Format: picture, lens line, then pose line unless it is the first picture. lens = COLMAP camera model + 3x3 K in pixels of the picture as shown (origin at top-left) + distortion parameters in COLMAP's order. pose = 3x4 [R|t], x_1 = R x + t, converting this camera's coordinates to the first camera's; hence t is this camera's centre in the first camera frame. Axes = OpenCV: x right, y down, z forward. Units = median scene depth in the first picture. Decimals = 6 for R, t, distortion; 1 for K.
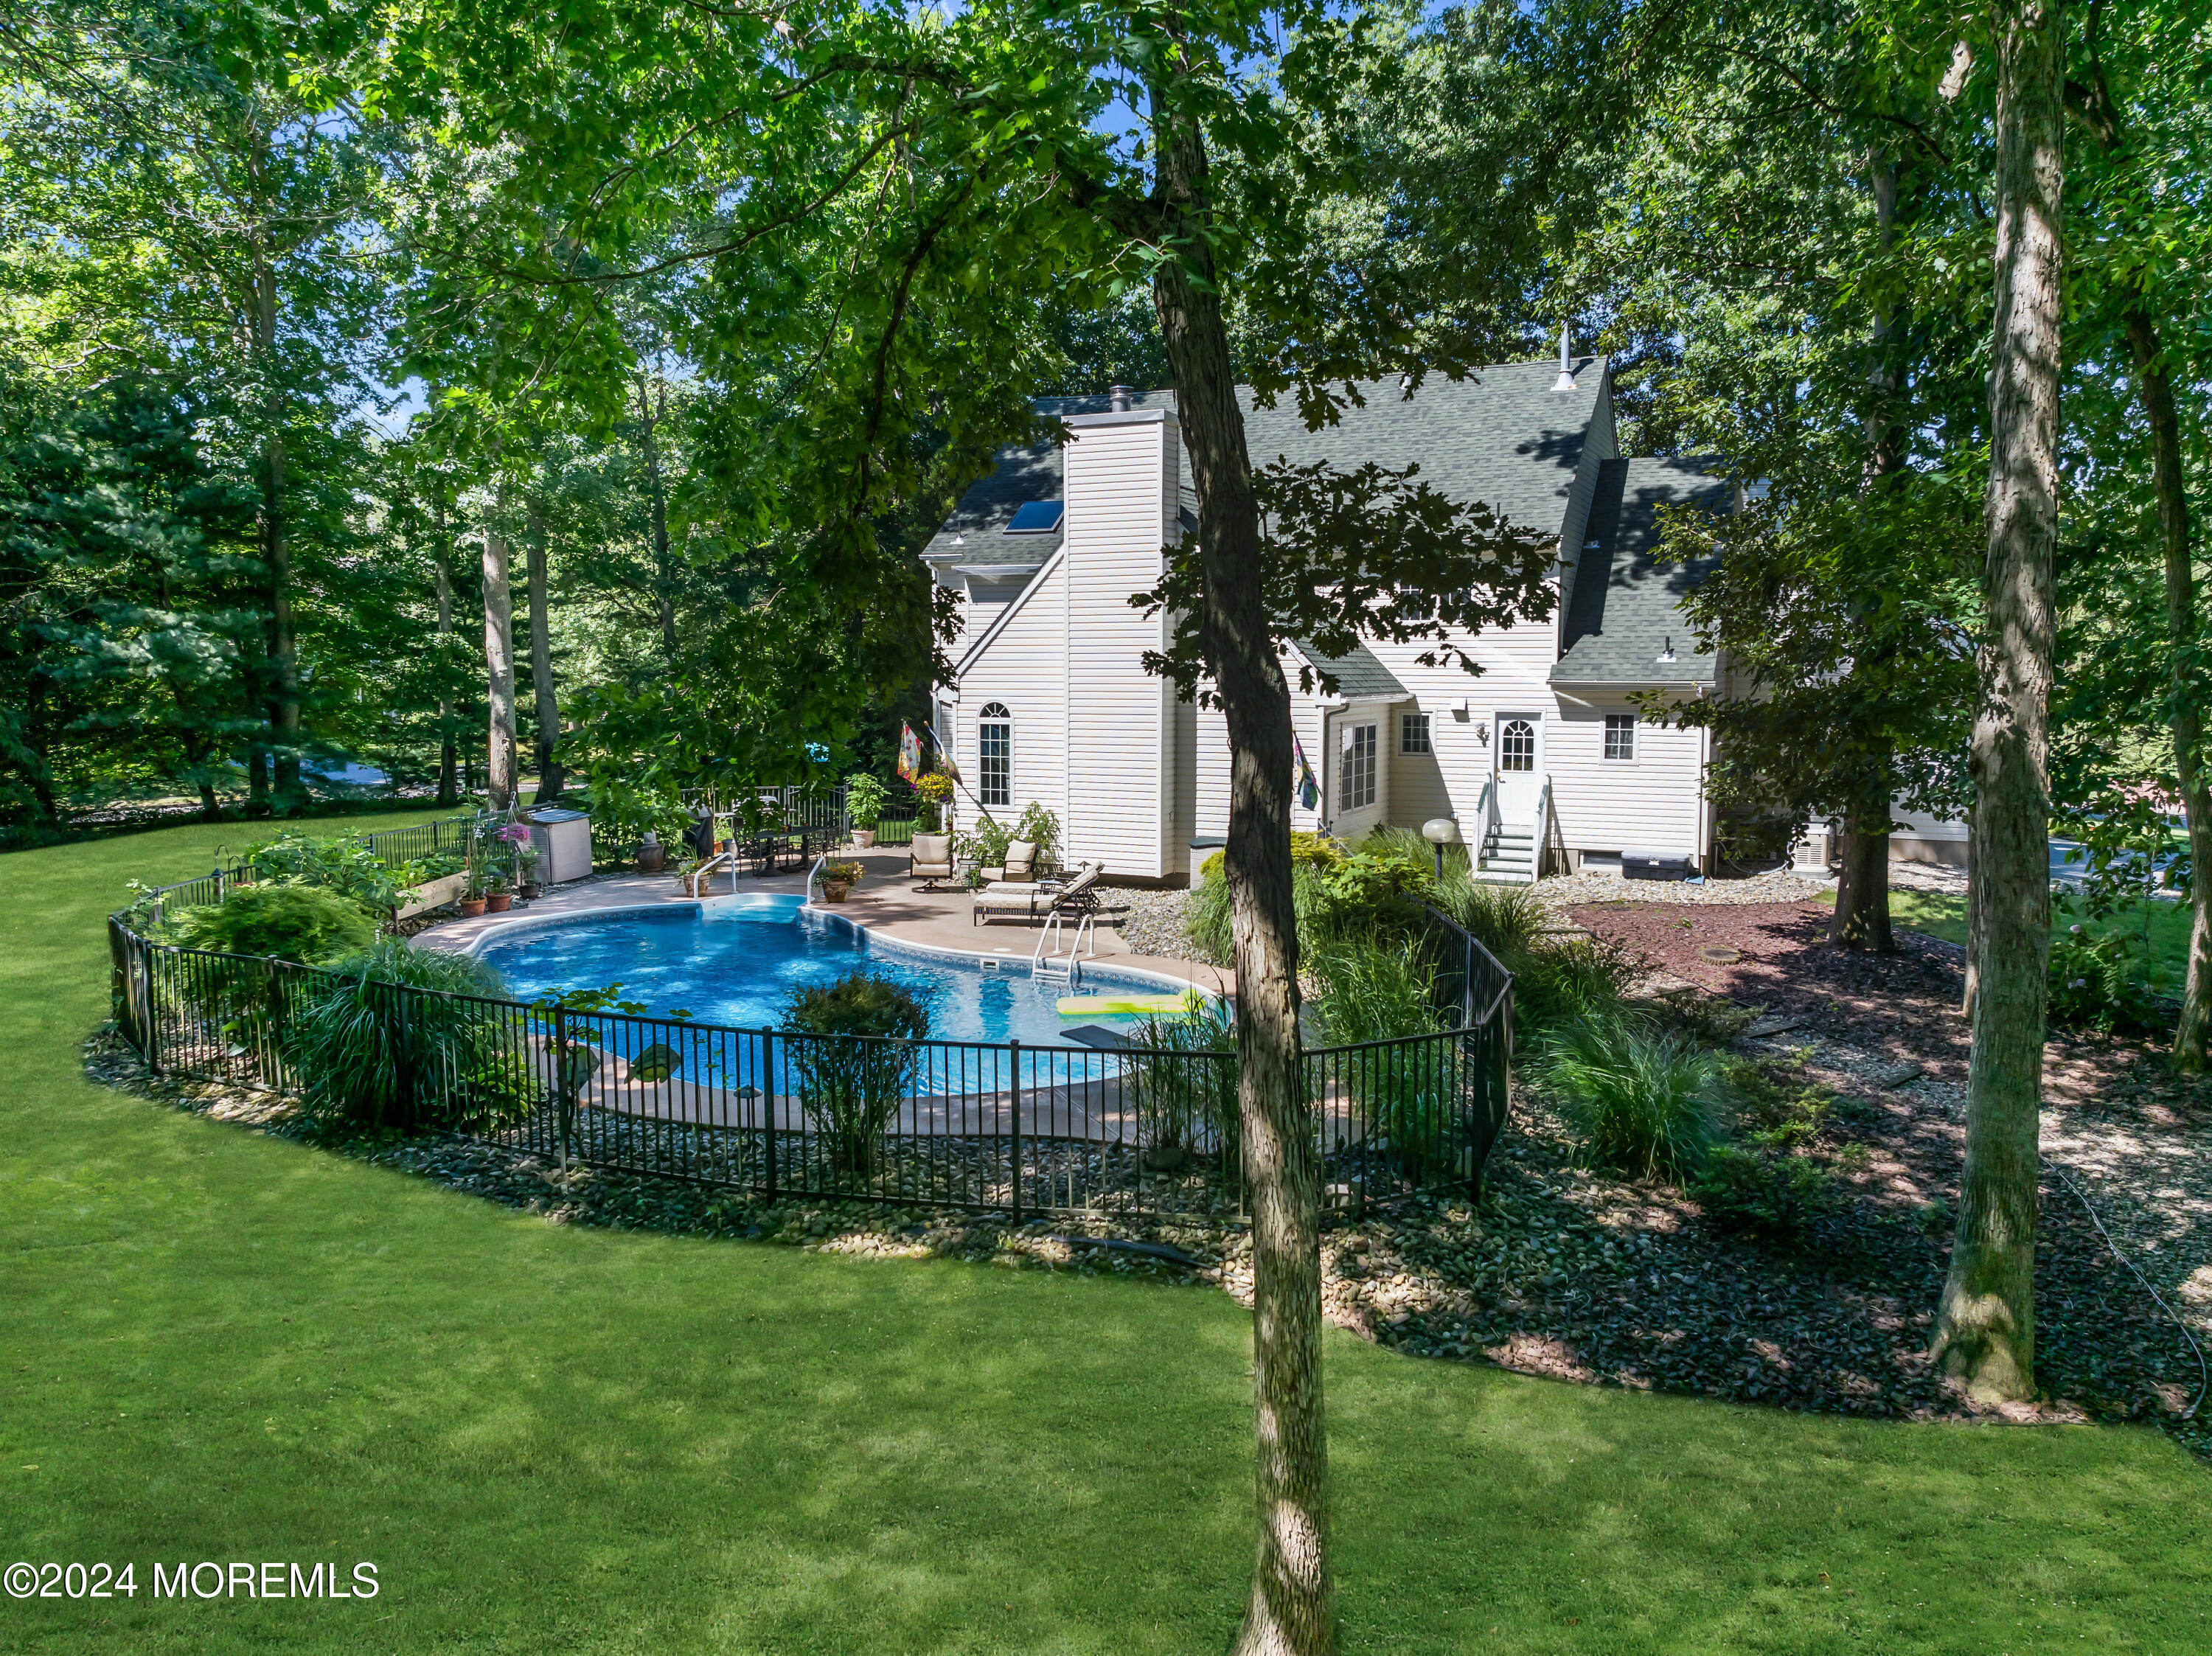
lens RADIAL K [[1552.5, 0, 1115.6], [0, 1552.5, 824.8], [0, 0, 1]] dist [-0.028201, -0.012128]
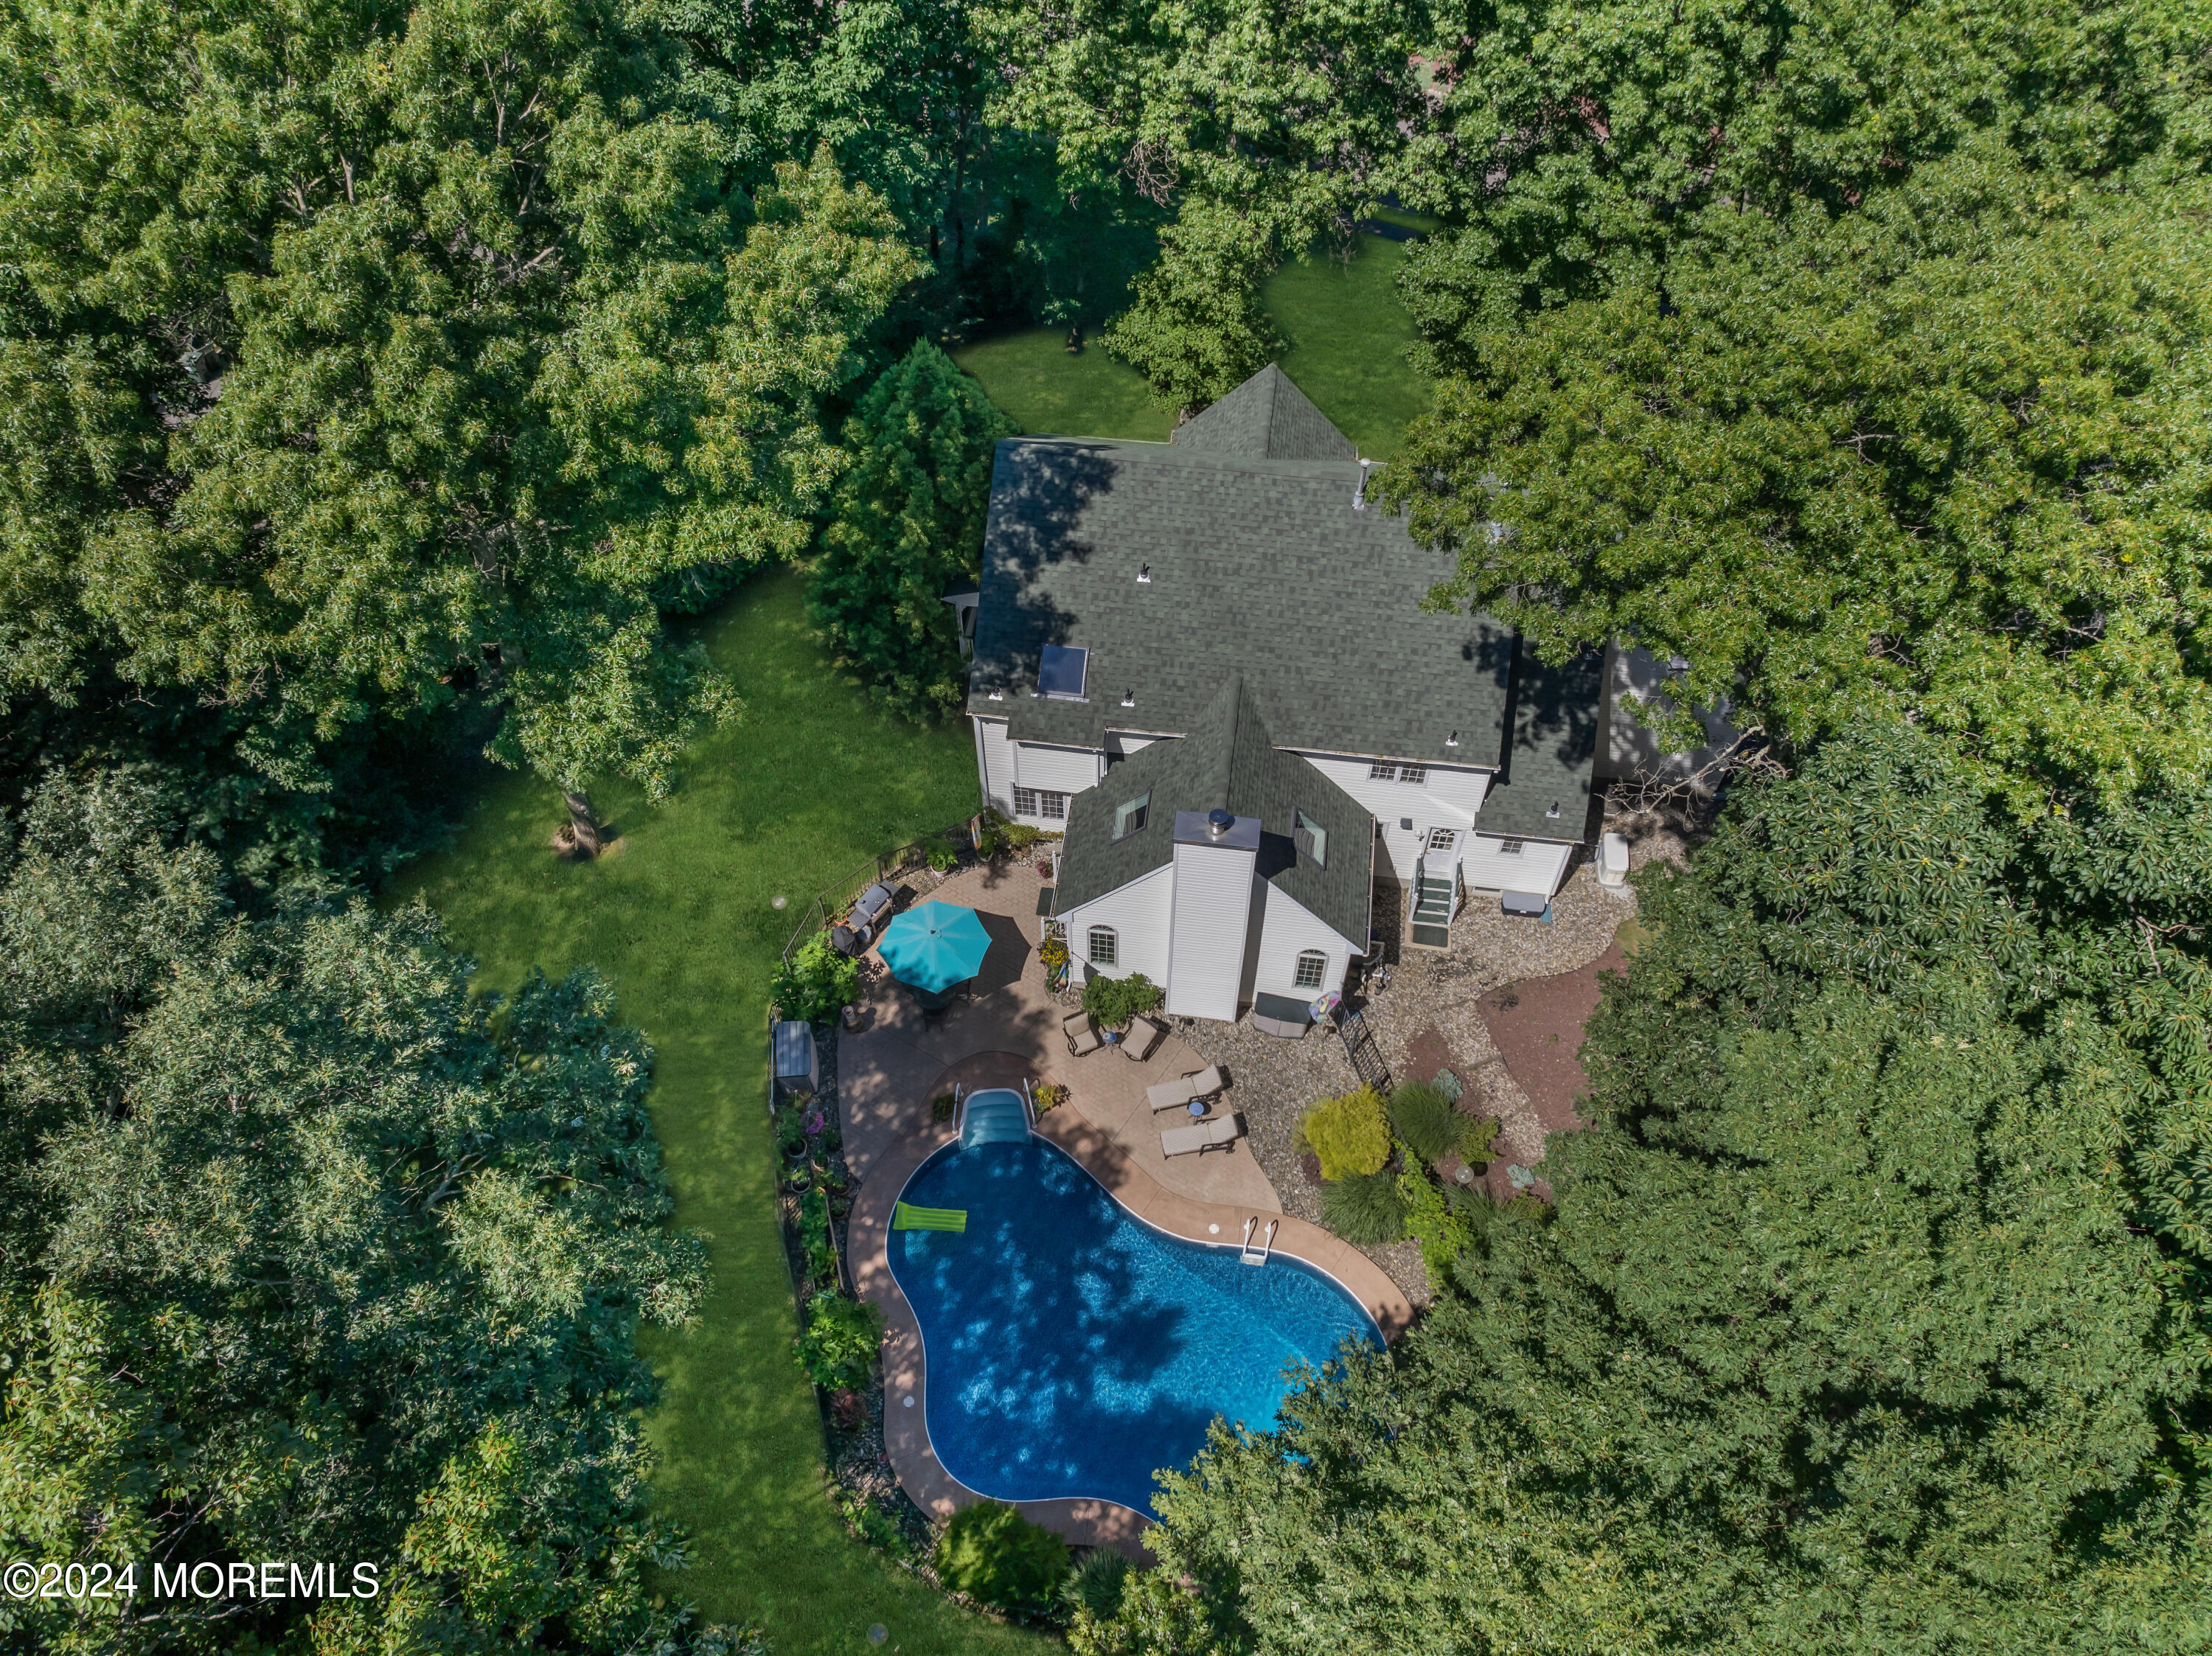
lens RADIAL K [[1552.5, 0, 1115.6], [0, 1552.5, 824.8], [0, 0, 1]] dist [-0.028201, -0.012128]
pose [[0.956047, -0.234960, 0.175408, -0.283883], [0.035592, 0.686798, 0.725977, -1.130164], [-0.291045, -0.687825, 0.664973, 0.139648]]
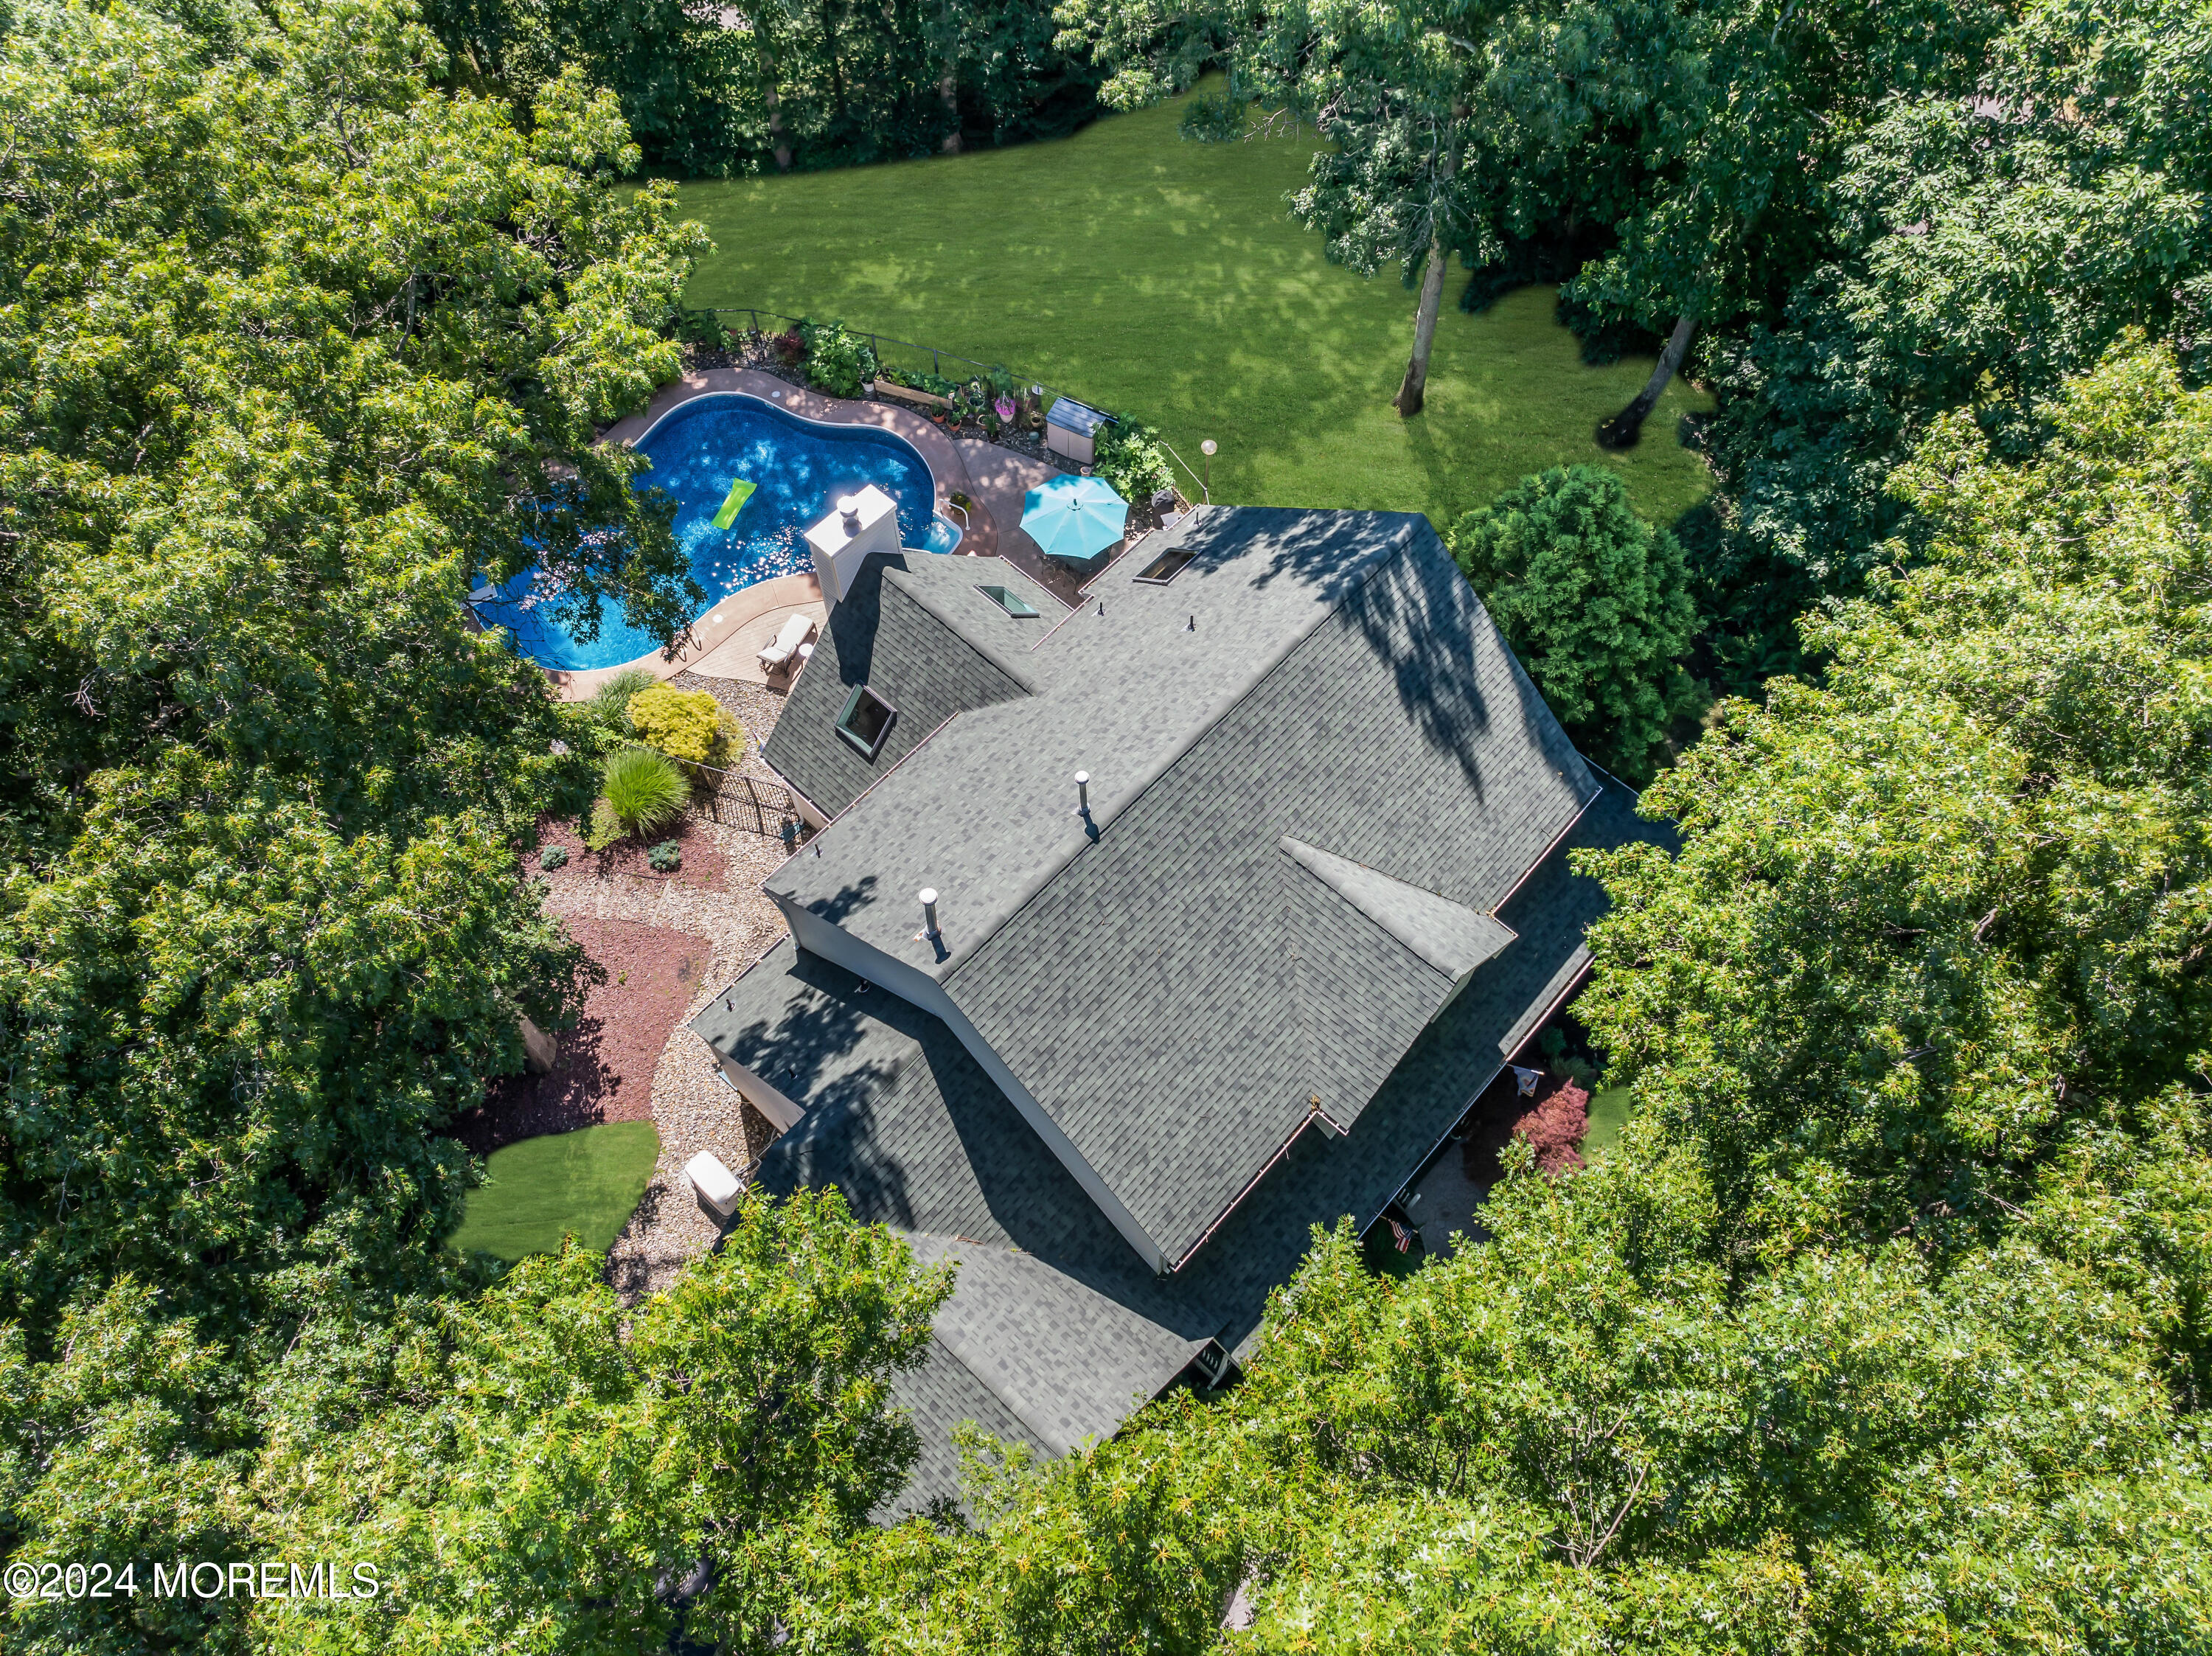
lens RADIAL K [[1559.9, 0, 1113.0], [0, 1559.9, 820.6], [0, 0, 1]] dist [0.005408, -0.039747]
pose [[-0.310974, 0.829919, -0.463173, 0.674044], [-0.117059, 0.450180, 0.885232, -1.198428], [0.943182, 0.329503, -0.042845, 1.232558]]
